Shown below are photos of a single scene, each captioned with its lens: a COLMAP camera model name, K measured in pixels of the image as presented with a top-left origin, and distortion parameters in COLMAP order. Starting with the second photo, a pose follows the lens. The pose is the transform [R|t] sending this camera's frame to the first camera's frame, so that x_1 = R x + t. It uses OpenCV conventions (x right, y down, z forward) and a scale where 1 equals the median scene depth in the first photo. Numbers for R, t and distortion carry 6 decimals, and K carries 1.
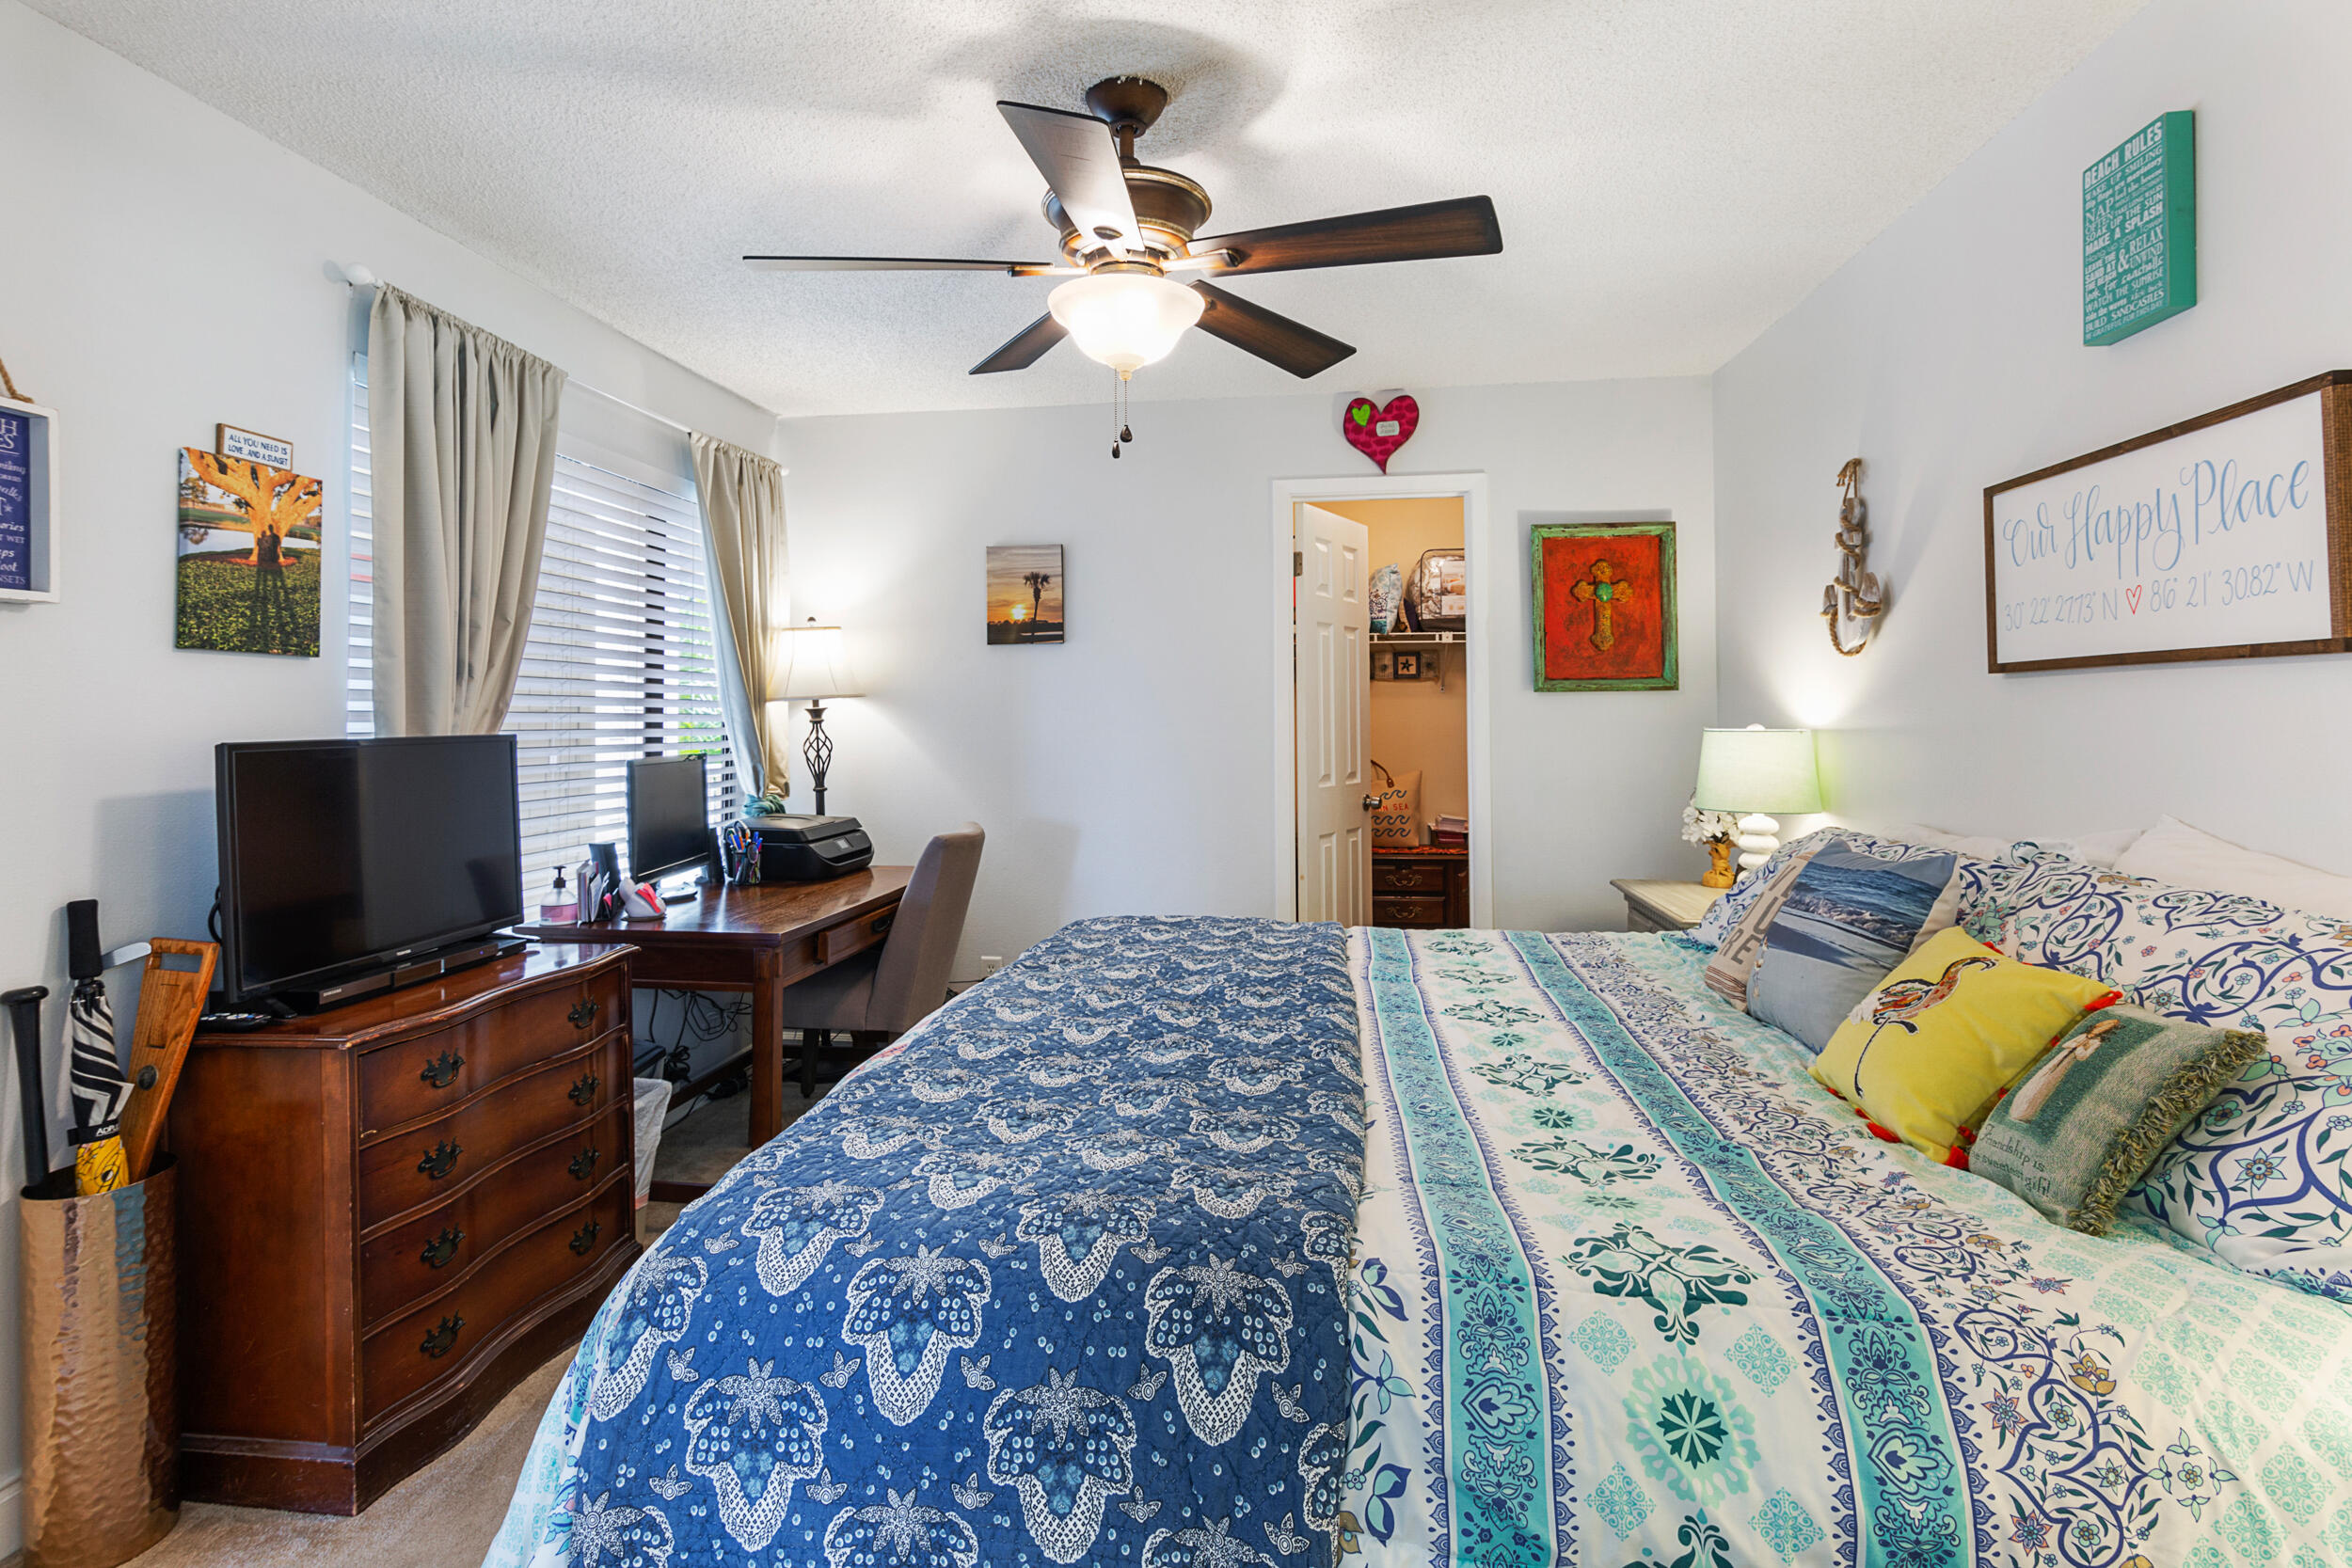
lens RADIAL K [[1173.5, 0, 1173.7], [0, 1173.5, 707.5], [0, 0, 1]] dist [0.002859, 0.000064]
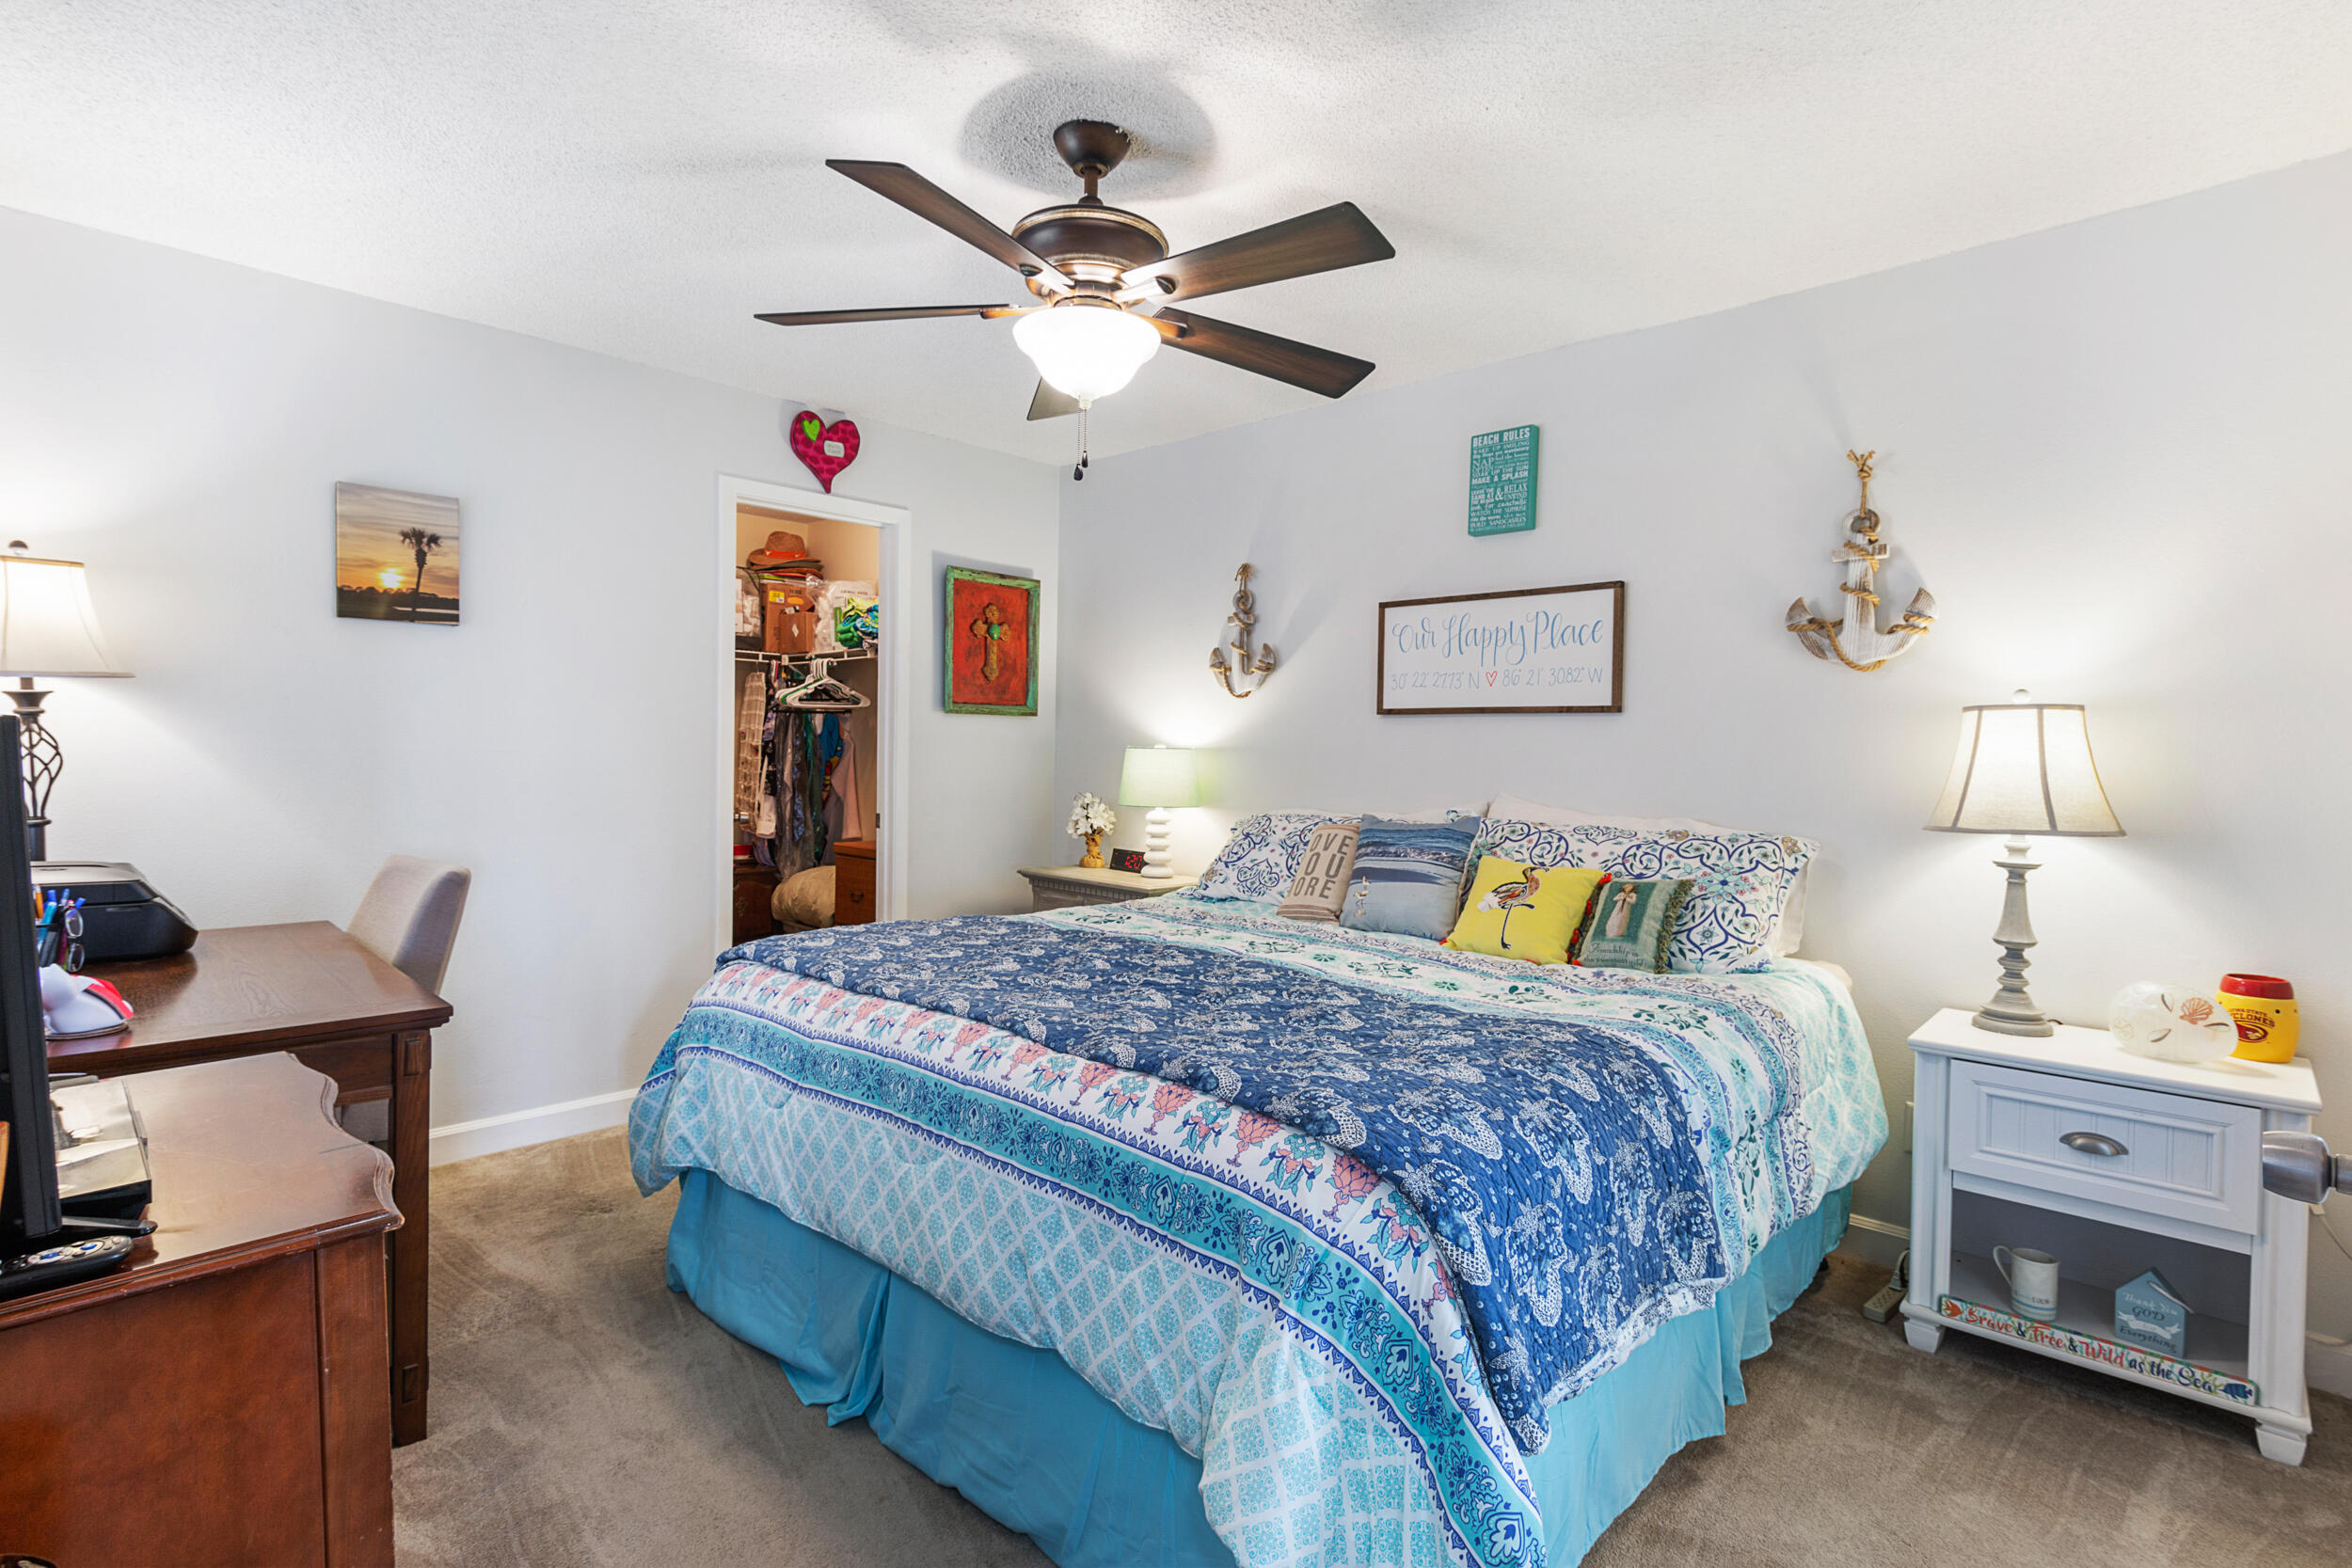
lens RADIAL K [[1128.0, 0, 1188.6], [0, 1128.0, 800.1], [0, 0, 1]] dist [-0.002485, -0.000425]
pose [[0.581863, -0.021014, 0.813016, -0.762164], [-0.026231, 0.998661, 0.044585, 0.027656], [-0.812864, -0.047268, 0.580532, 0.282395]]
